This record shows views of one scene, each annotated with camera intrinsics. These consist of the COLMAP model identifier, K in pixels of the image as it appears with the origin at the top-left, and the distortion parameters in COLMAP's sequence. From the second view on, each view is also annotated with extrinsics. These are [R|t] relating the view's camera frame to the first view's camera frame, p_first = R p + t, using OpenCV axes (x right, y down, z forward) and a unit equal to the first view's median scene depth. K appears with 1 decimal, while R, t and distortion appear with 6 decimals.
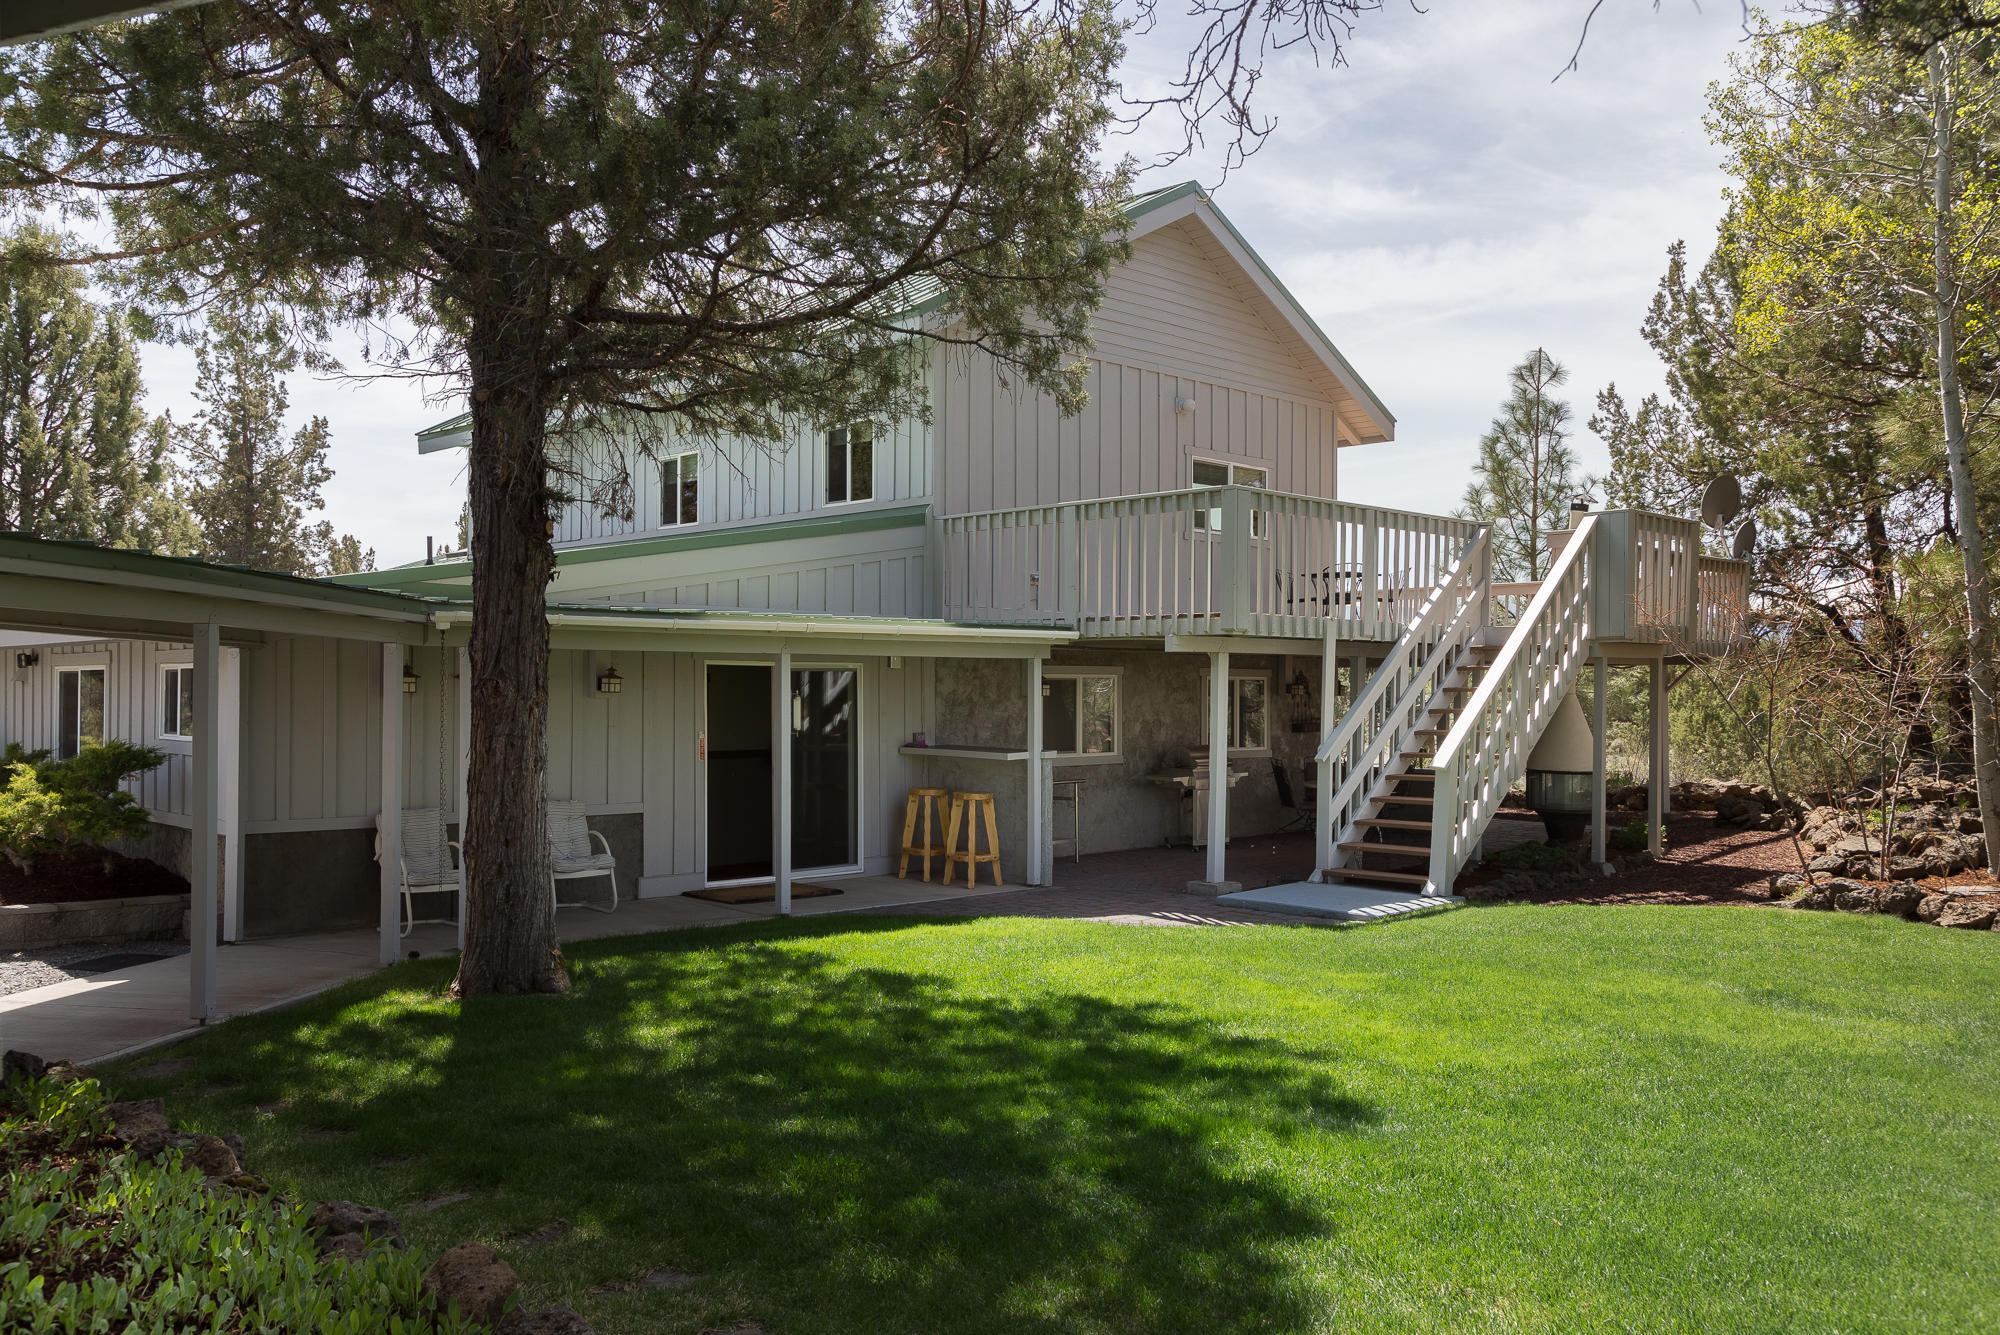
lens RADIAL K [[1630.9, 0, 999.8], [0, 1630.9, 673.2], [0, 0, 1]] dist [0.000407, 0.000011]
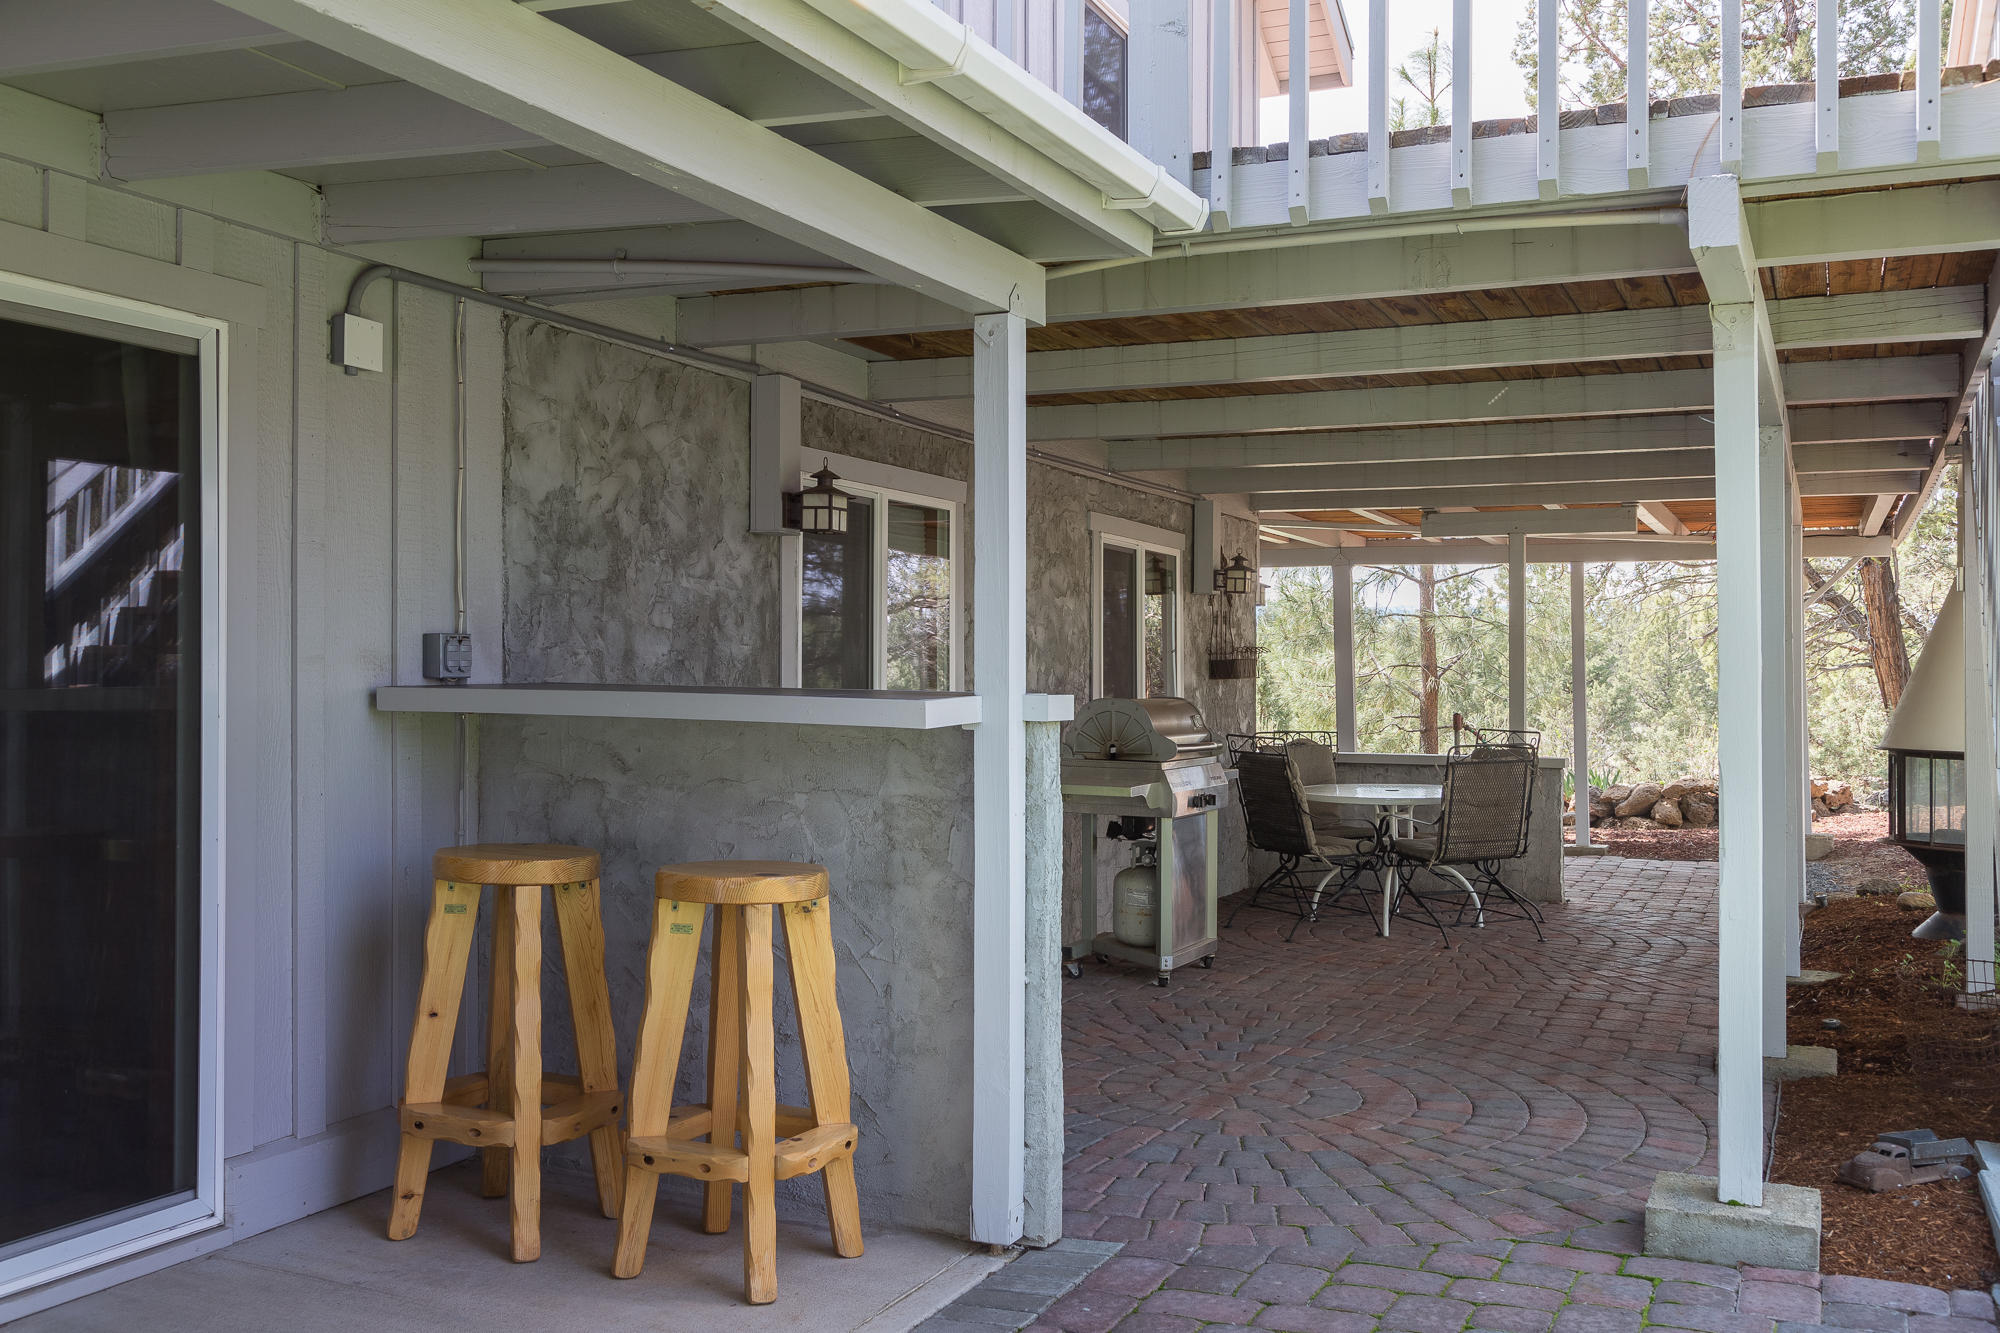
lens RADIAL K [[1862.0, 0, 1004.5], [0, 1862.0, 667.1], [0, 0, 1]] dist [0.004270, 0.000000]
pose [[0.933247, 0.011498, 0.359050, -0.077065], [-0.014148, 0.999889, 0.004753, 0.041468], [-0.358956, -0.009516, 0.933306, 0.723921]]
